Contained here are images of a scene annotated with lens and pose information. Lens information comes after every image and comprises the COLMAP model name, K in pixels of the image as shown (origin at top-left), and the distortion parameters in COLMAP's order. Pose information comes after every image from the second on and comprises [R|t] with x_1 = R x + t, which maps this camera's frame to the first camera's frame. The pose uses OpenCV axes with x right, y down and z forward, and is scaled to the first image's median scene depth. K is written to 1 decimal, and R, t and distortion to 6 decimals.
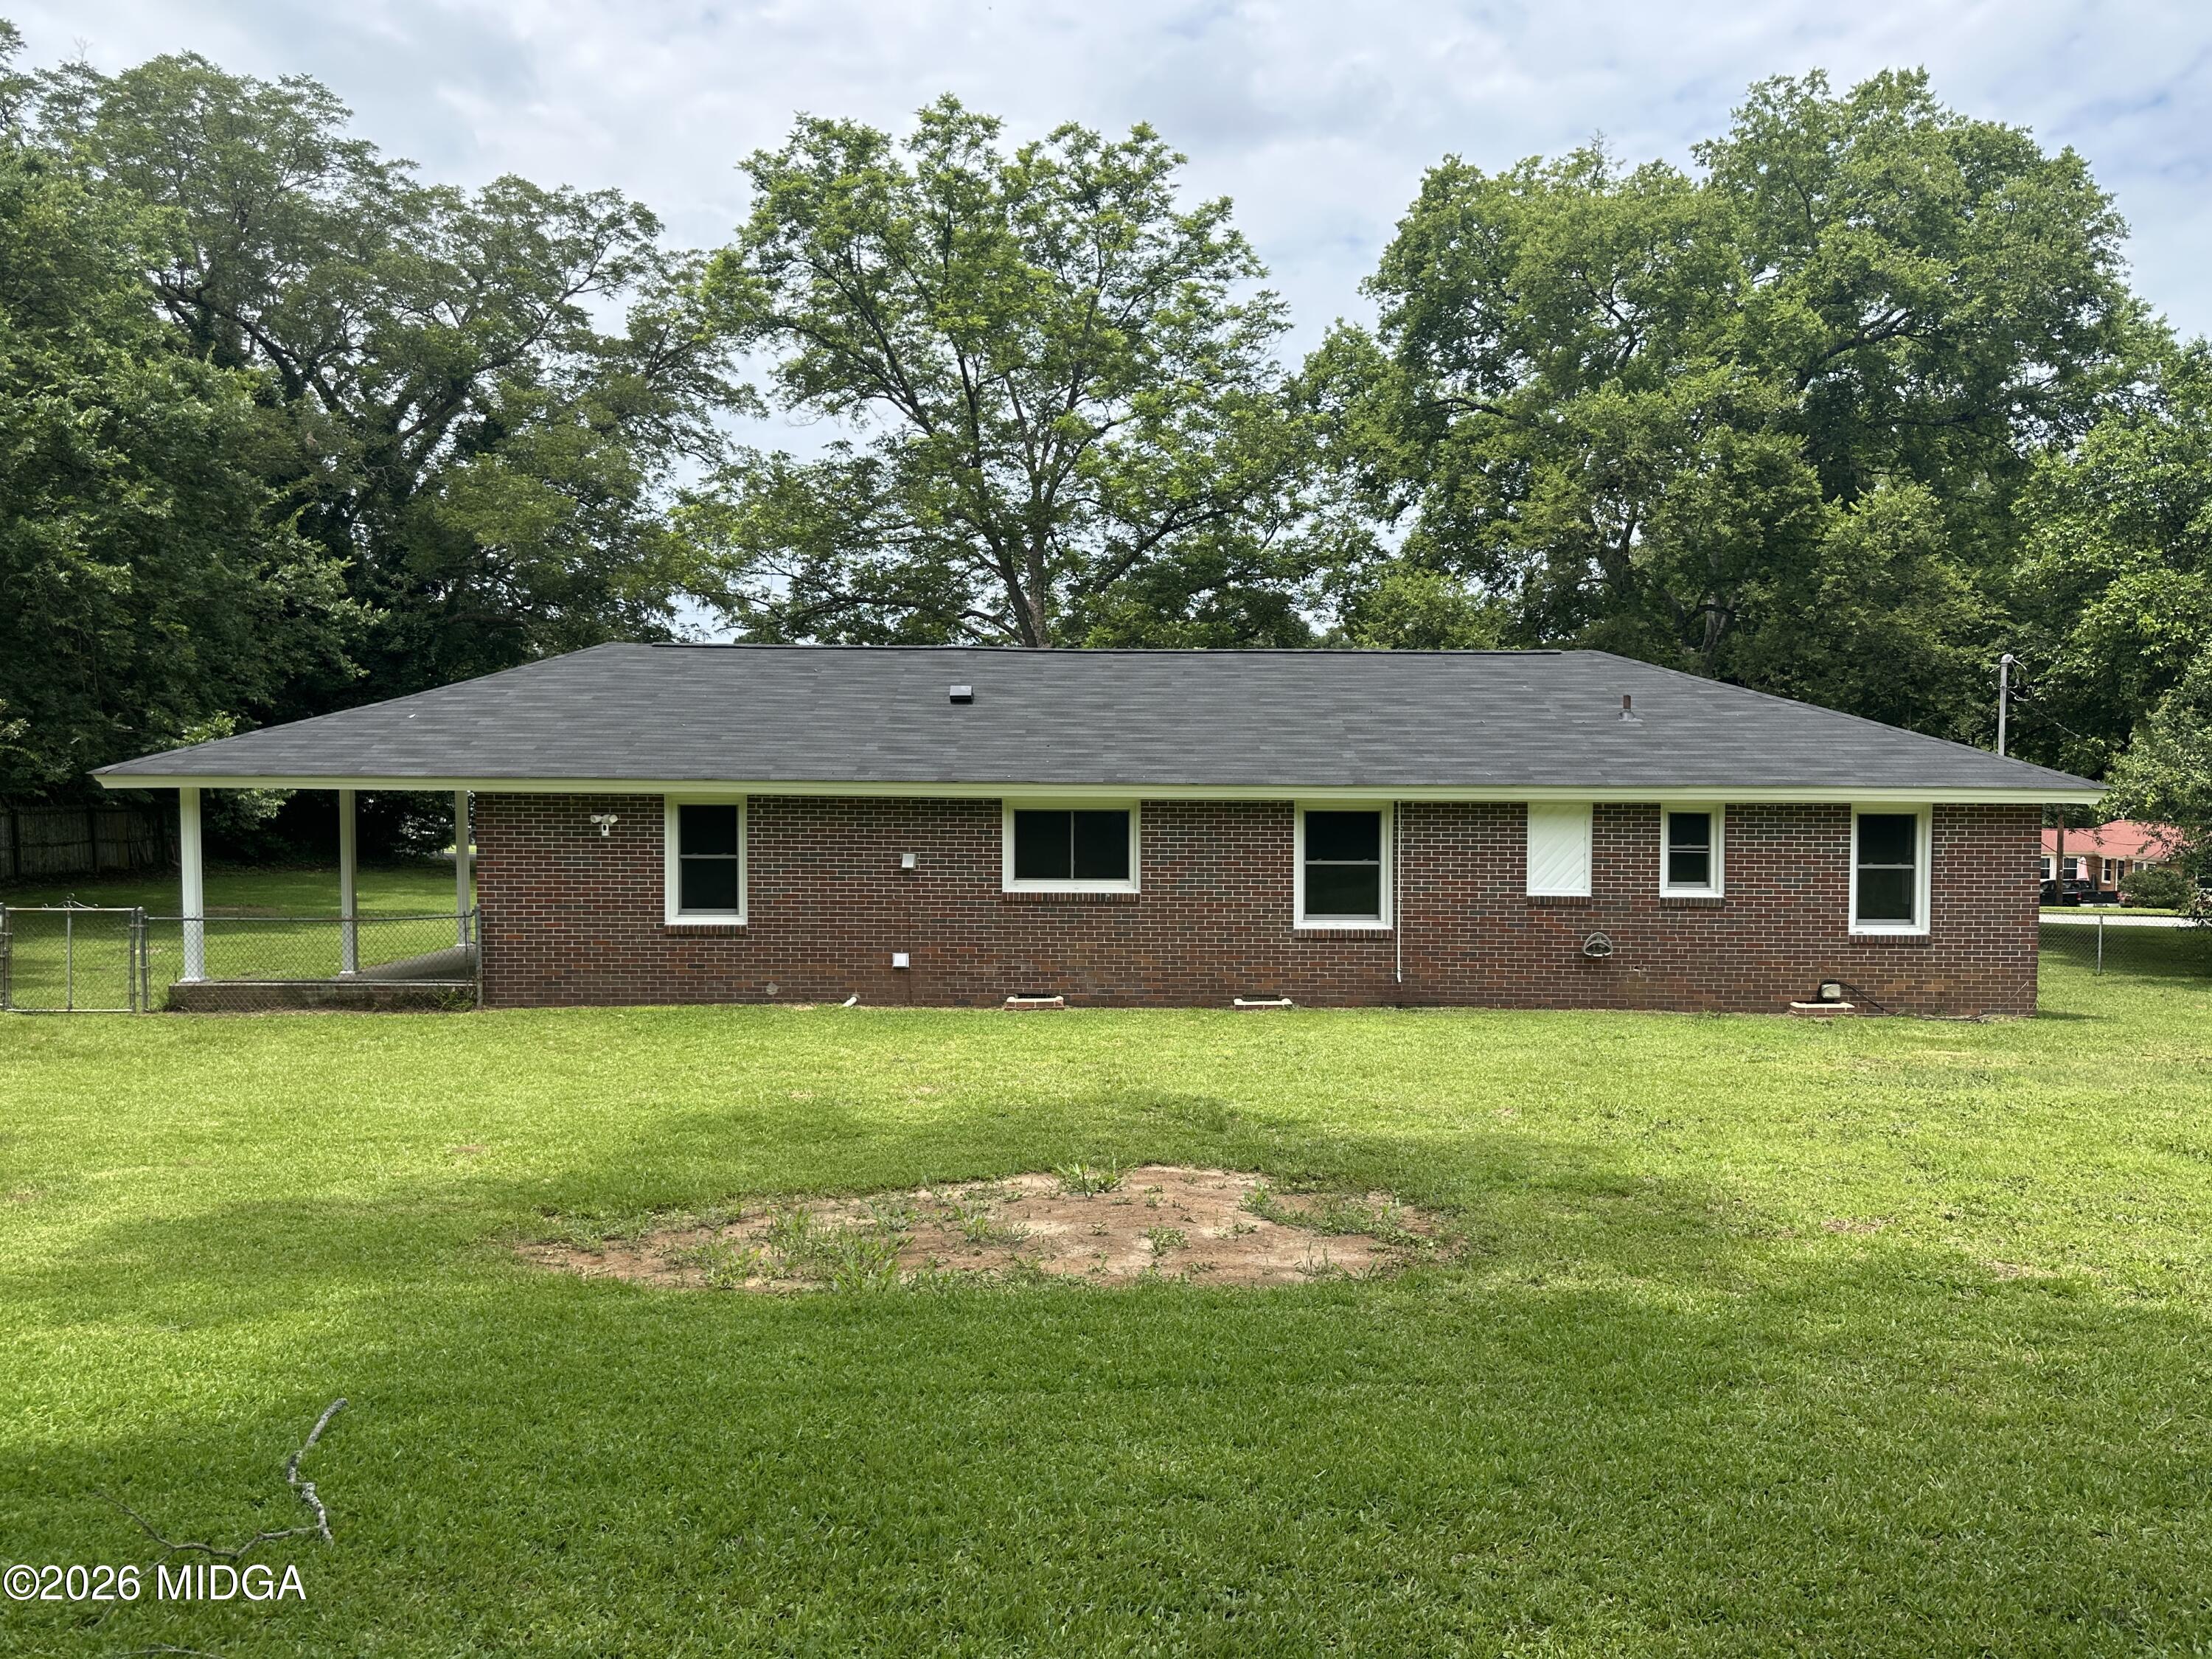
lens RADIAL K [[1538.1, 0, 1079.4], [0, 1538.1, 844.4], [0, 0, 1]] dist [0.085347, -0.102111]
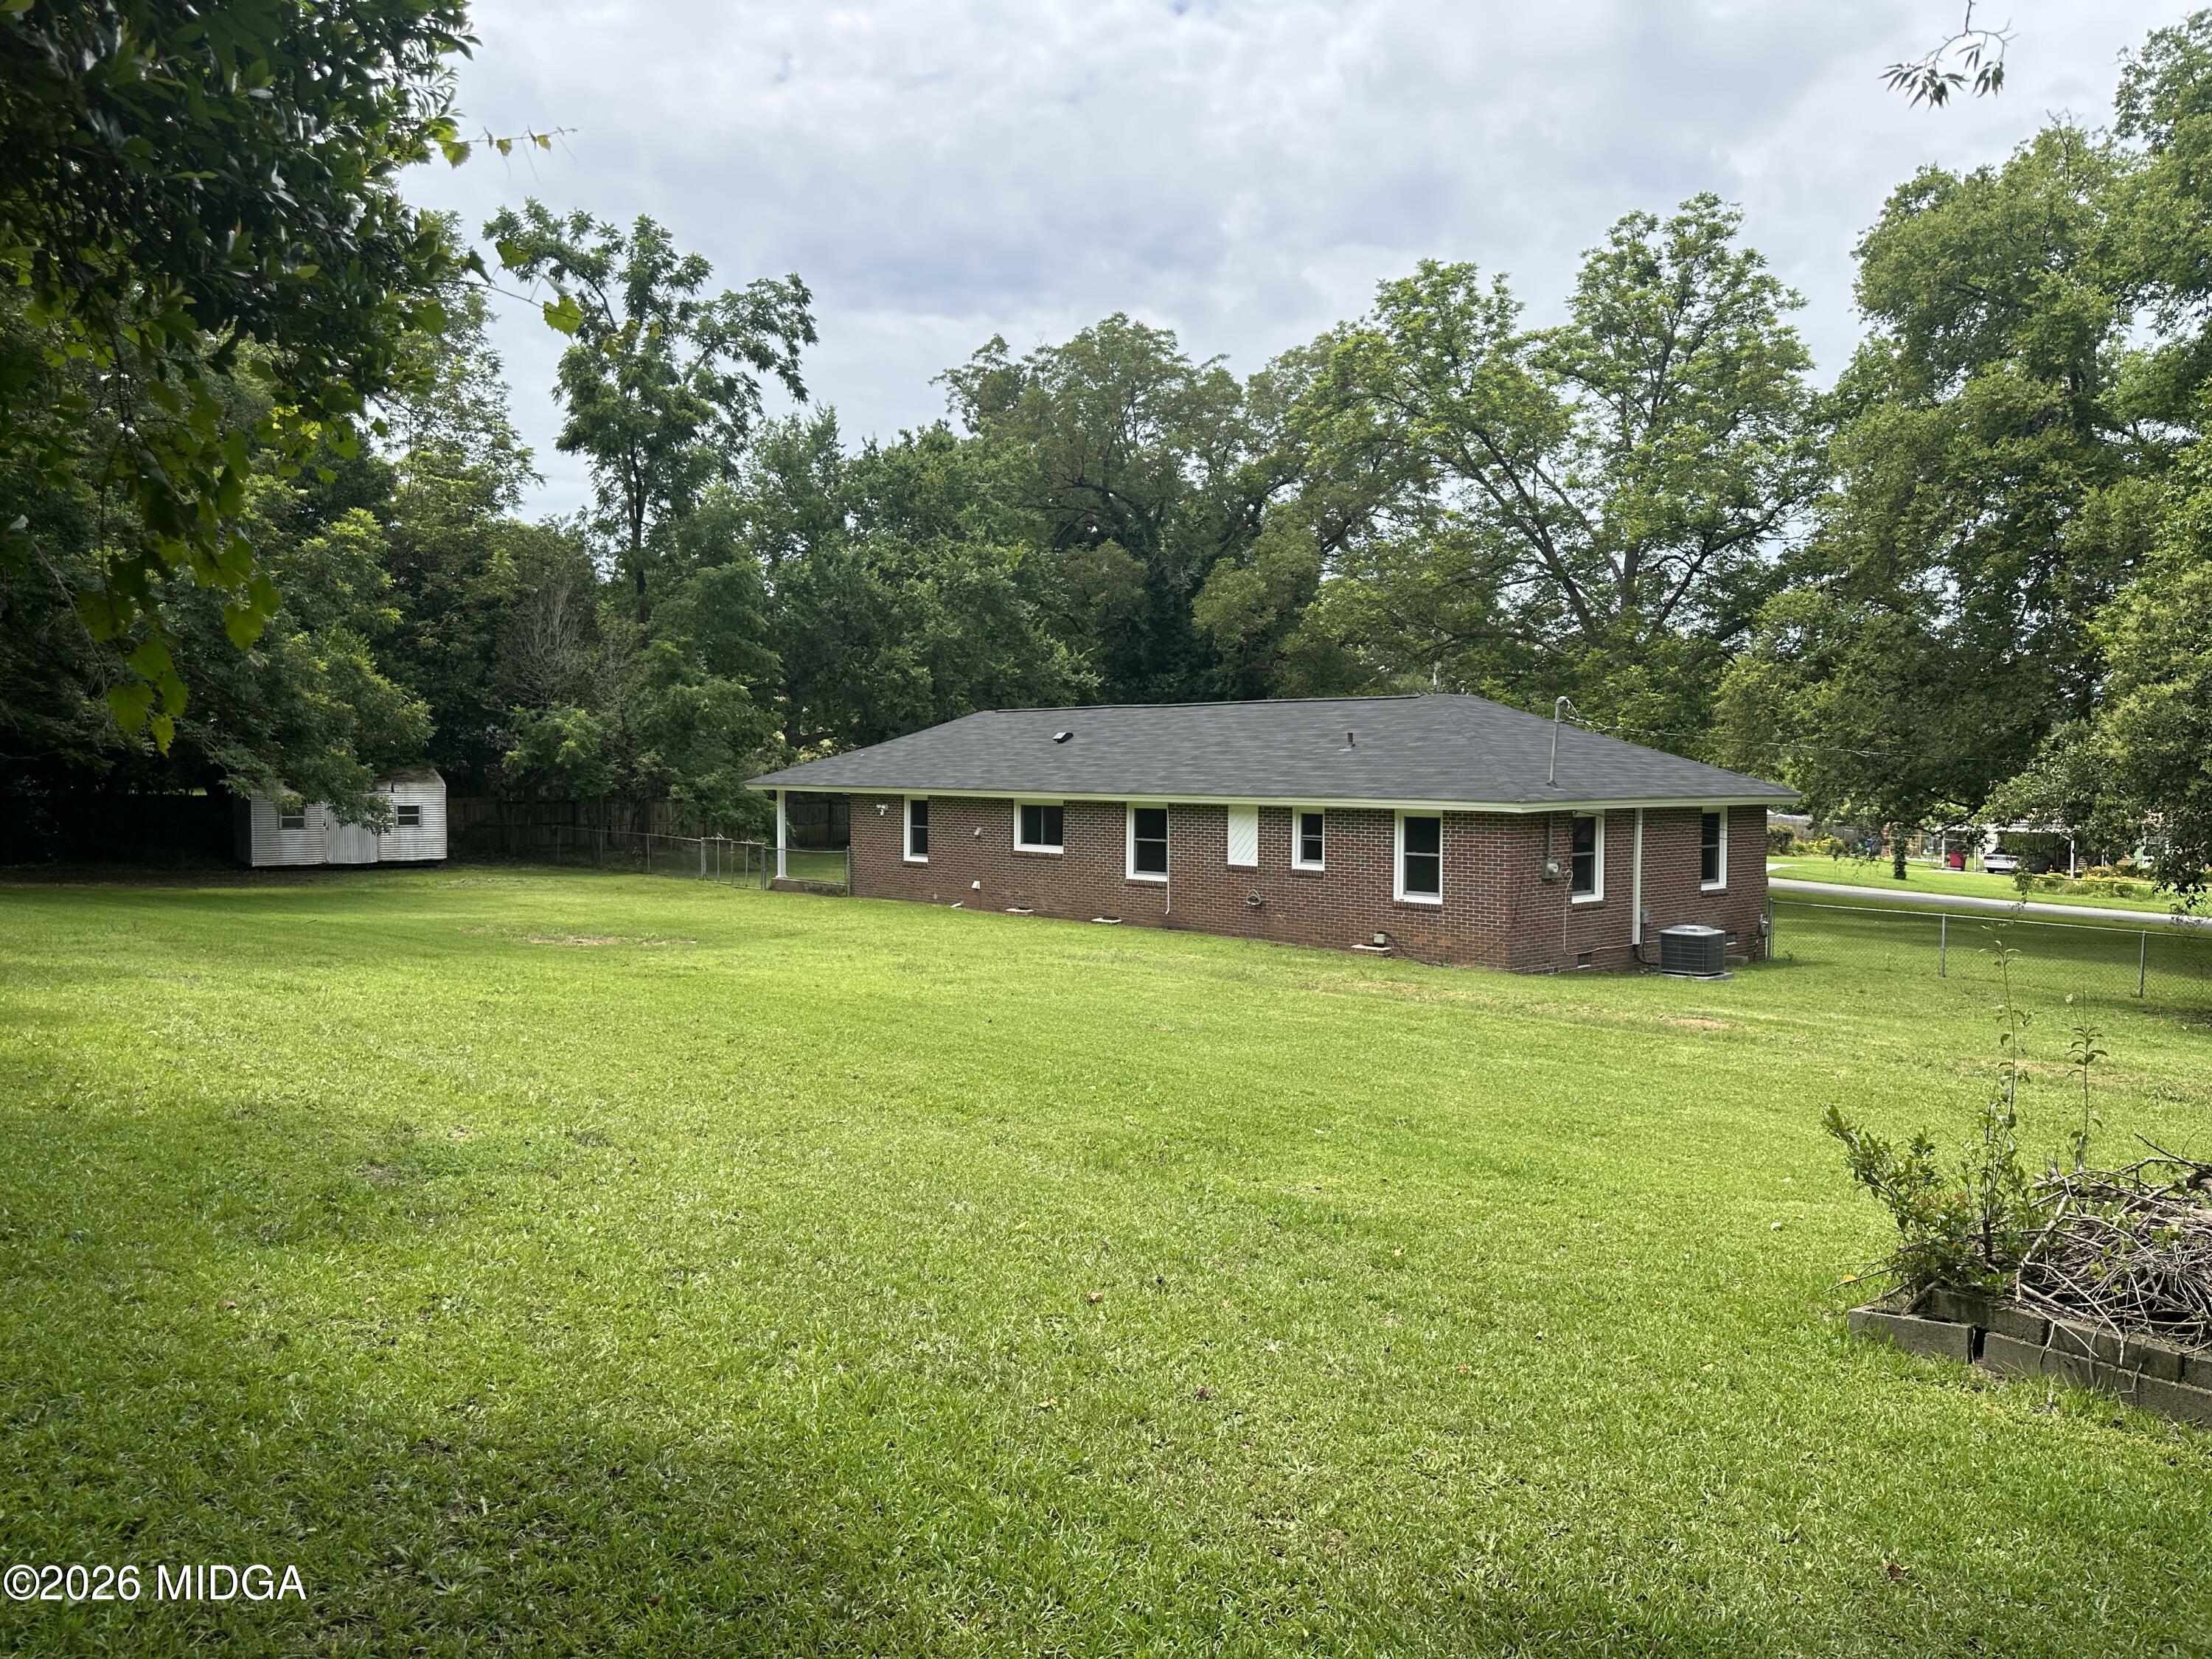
lens RADIAL K [[1524.3, 0, 1058.9], [0, 1524.3, 823.5], [0, 0, 1]] dist [0.148978, -0.166794]
pose [[0.687810, 0.024000, -0.725494, 1.282261], [-0.034255, 0.999413, 0.000586, -0.003117], [0.725082, 0.024449, 0.688228, -0.192120]]
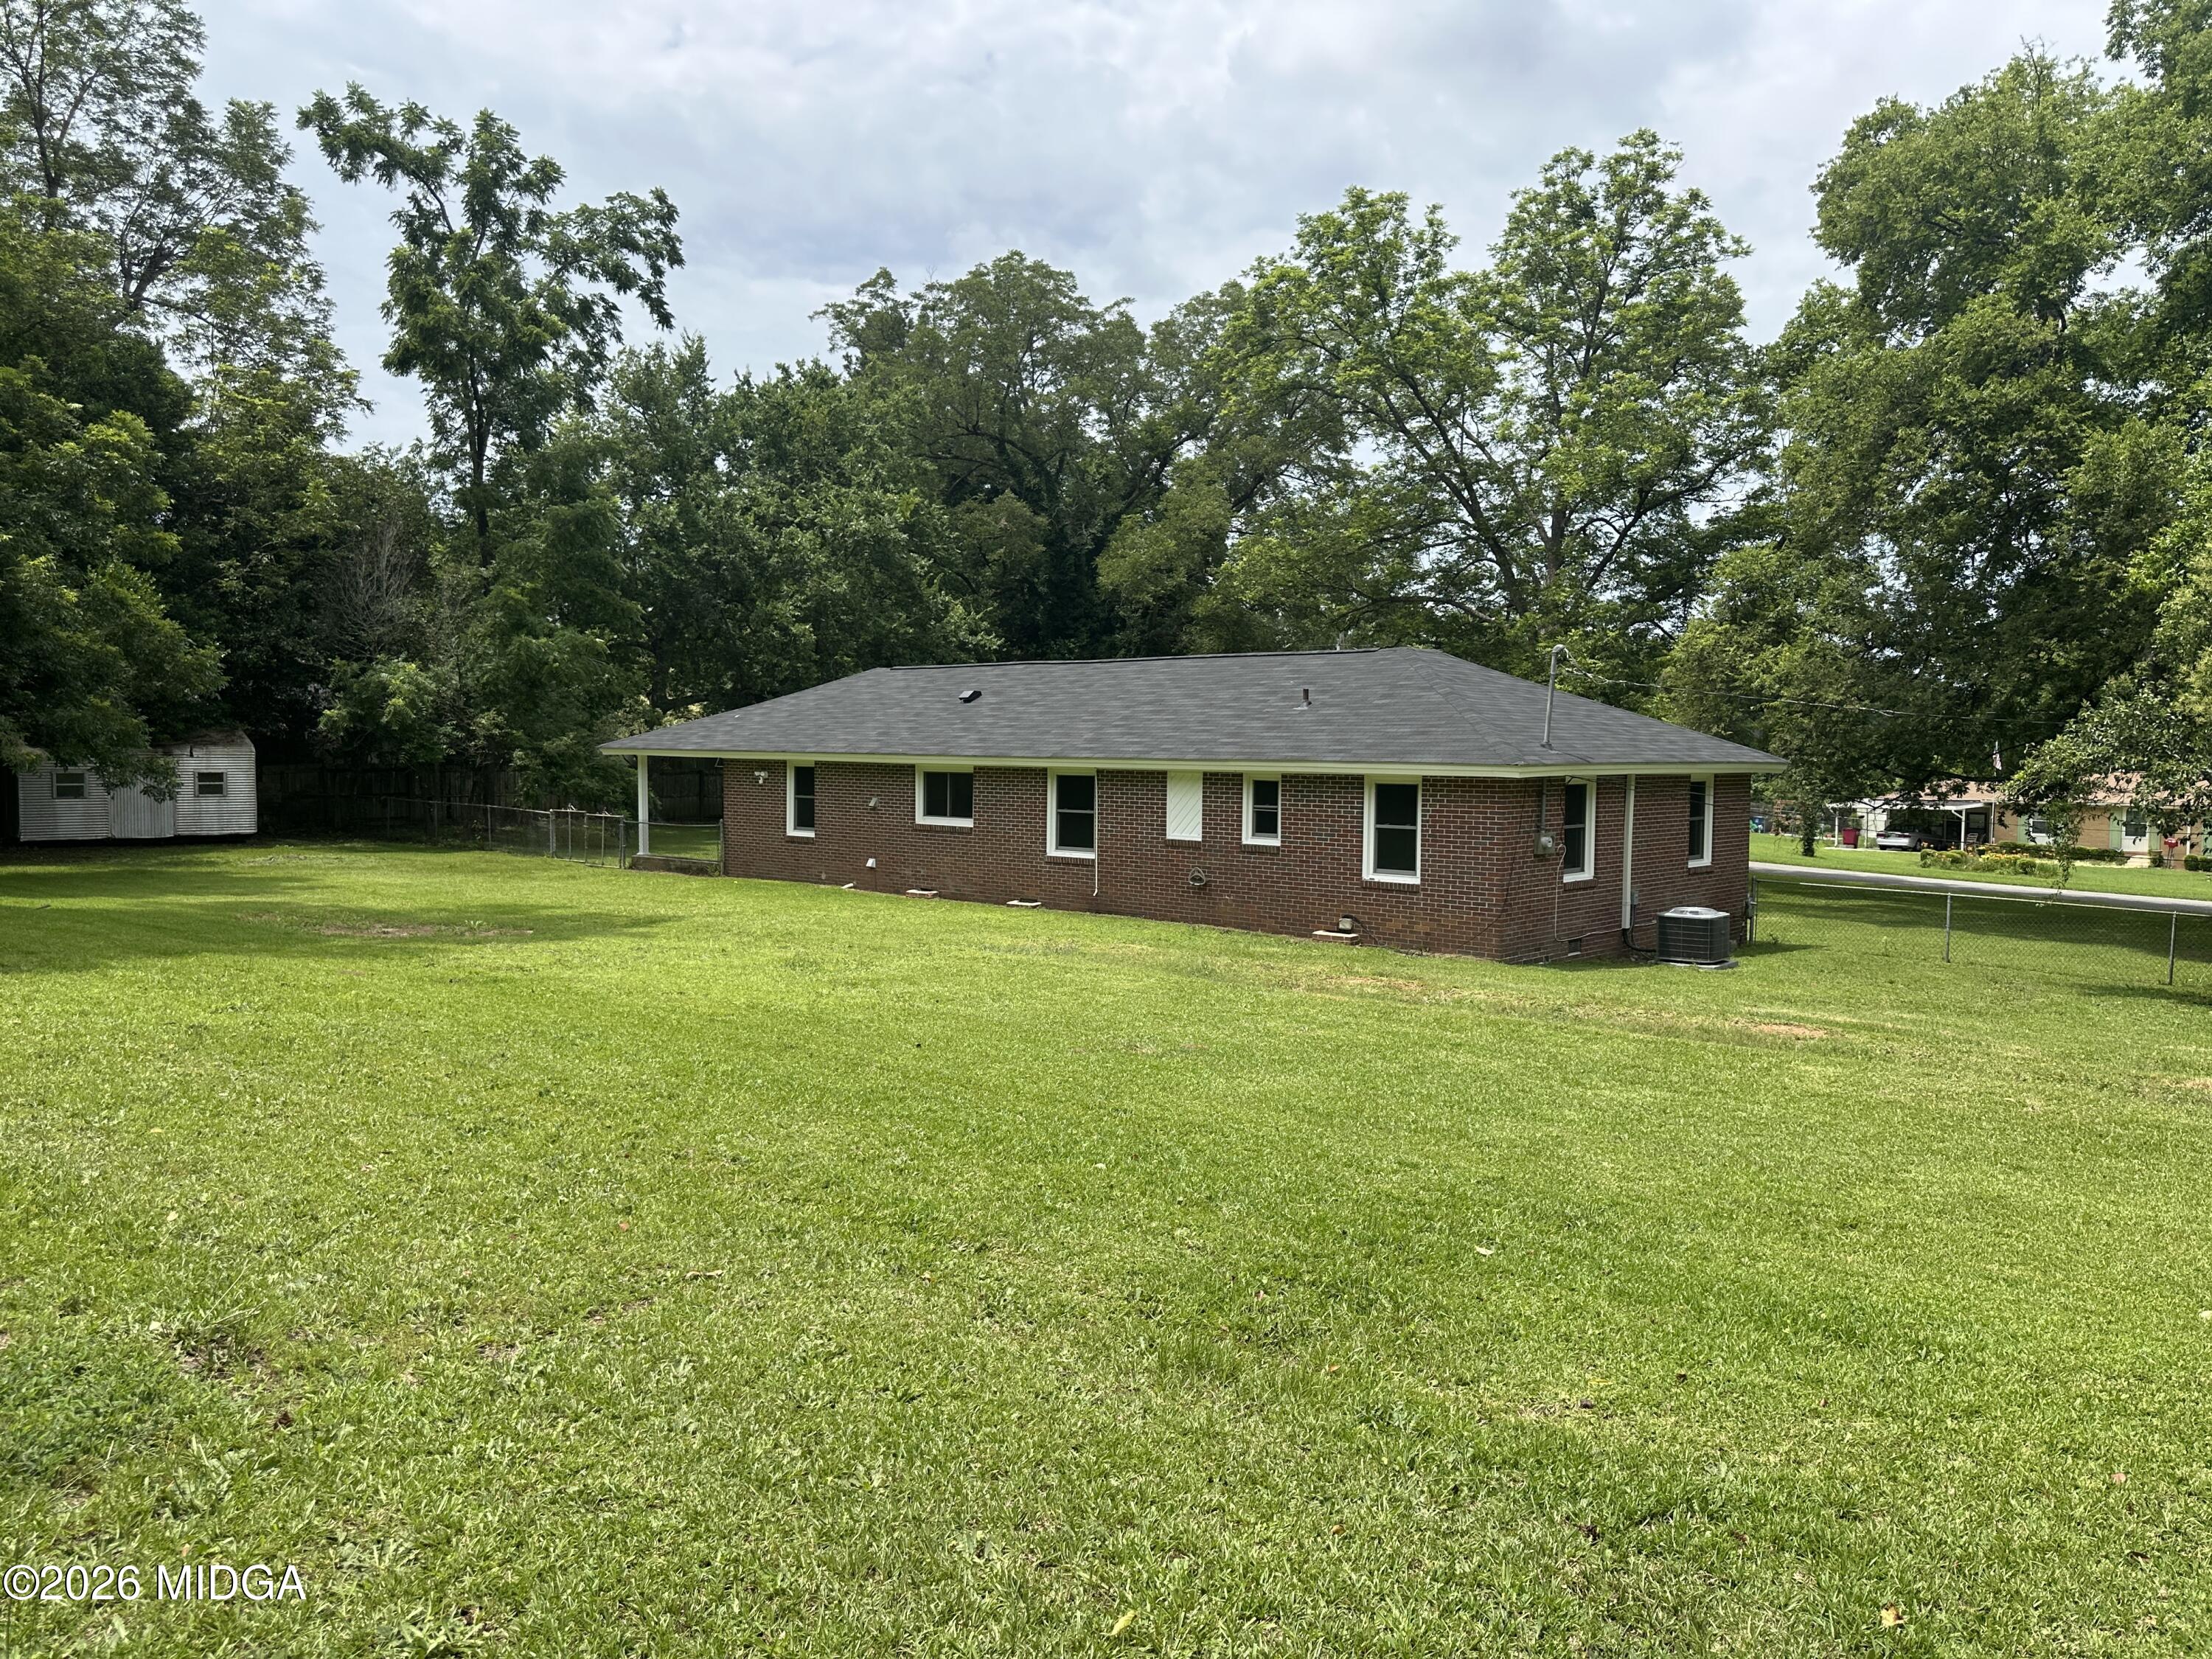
lens RADIAL K [[1538.1, 0, 1079.4], [0, 1538.1, 844.4], [0, 0, 1]] dist [0.085347, -0.102111]
pose [[0.750747, 0.044190, -0.659110, 1.115850], [-0.037517, 0.999002, 0.024245, 0.007795], [0.659523, 0.006526, 0.751656, -0.072629]]
